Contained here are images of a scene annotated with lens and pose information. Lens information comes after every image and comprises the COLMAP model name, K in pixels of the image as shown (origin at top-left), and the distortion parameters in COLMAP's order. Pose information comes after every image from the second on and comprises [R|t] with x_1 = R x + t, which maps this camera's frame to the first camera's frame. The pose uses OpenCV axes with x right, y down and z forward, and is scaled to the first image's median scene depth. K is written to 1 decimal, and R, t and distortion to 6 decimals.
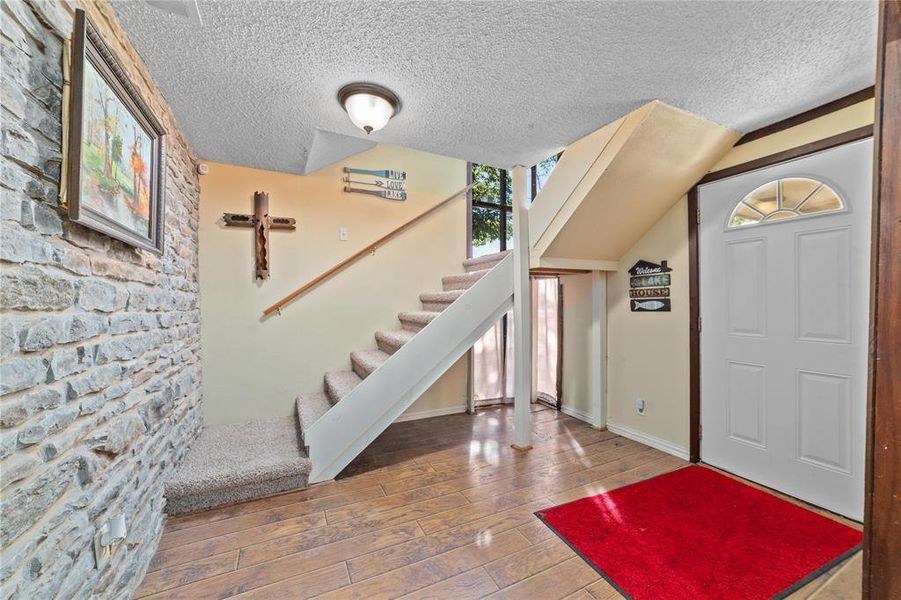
lens RADIAL K [[346.1, 0, 447.1], [0, 346.1, 299.3], [0, 0, 1]] dist [-0.001042, 0.000392]
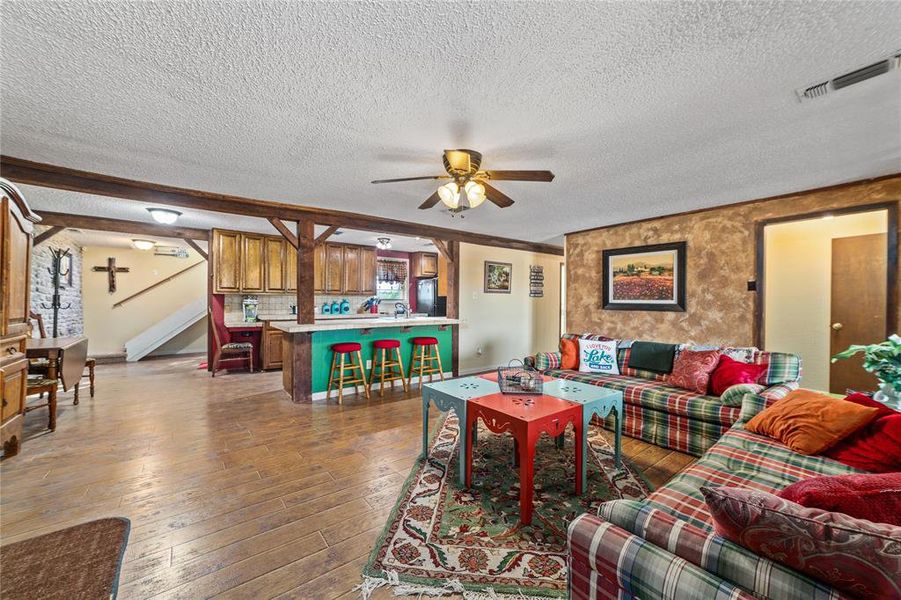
lens RADIAL K [[346.1, 0, 451.9], [0, 346.1, 301.1], [0, 0, 1]] dist [-0.001042, 0.000392]
pose [[0.977122, 0.001011, 0.212678, 1.341402], [-0.002694, 0.999967, 0.007625, -0.018313], [-0.212663, -0.008023, 0.977093, -1.981027]]
